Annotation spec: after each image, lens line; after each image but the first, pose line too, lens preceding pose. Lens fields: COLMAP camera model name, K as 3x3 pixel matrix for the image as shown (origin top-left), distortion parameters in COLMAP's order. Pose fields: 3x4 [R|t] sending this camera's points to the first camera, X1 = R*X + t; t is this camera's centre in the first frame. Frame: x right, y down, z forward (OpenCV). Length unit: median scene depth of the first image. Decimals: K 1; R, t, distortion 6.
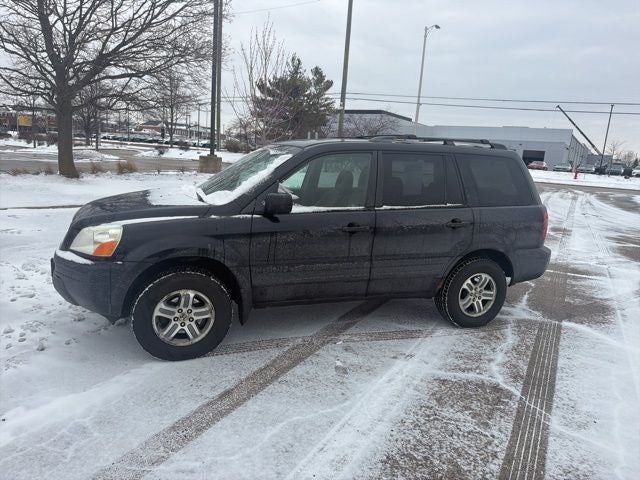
lens RADIAL K [[465.8, 0, 321.9], [0, 465.8, 227.8], [0, 0, 1]] dist [-0.002553, -0.010207]
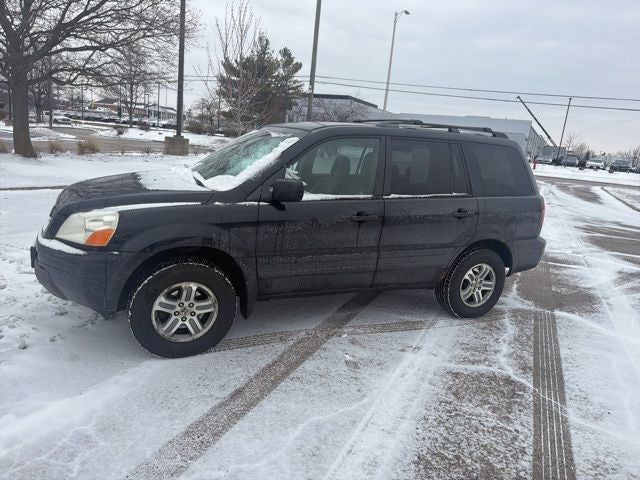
lens RADIAL K [[465.7, 0, 324.6], [0, 465.7, 234.4], [0, 0, 1]] dist [-0.006014, -0.005917]
pose [[0.996021, 0.007935, 0.088768, -0.091863], [-0.011942, 0.998929, 0.044701, -0.005453], [-0.088318, -0.045584, 0.995049, 0.052910]]
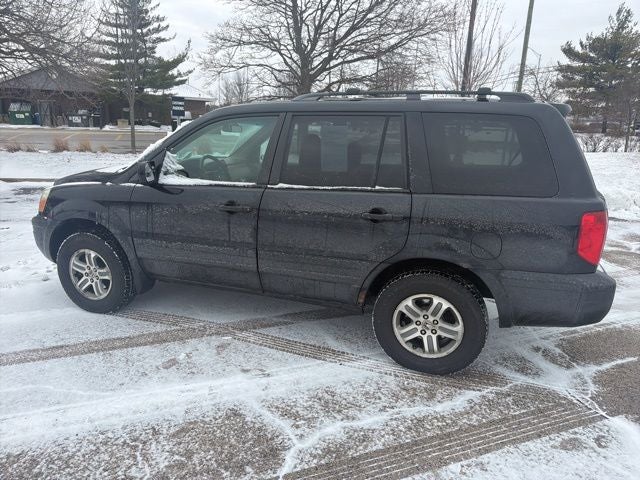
lens RADIAL K [[465.5, 0, 320.0], [0, 465.5, 240.0], [0, 0, 1]] dist [-0.005374, -0.006129]
pose [[0.764924, 0.123713, -0.632129, 0.710776], [-0.084515, 0.992175, 0.091907, -0.030658], [0.638552, -0.016878, 0.769394, 0.447151]]
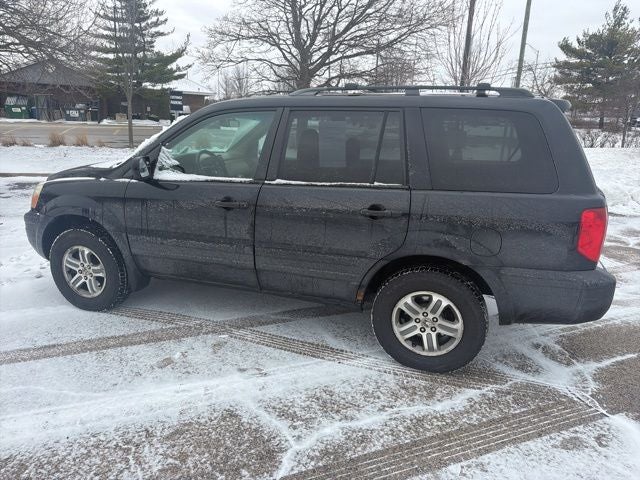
lens RADIAL K [[466.0, 0, 327.9], [0, 466.0, 233.1], [0, 0, 1]] dist [-0.007029, -0.005020]
pose [[0.775863, 0.120345, -0.619318, 0.705894], [-0.084870, 0.992625, 0.086563, -0.032692], [0.625167, -0.014600, 0.780354, 0.457422]]
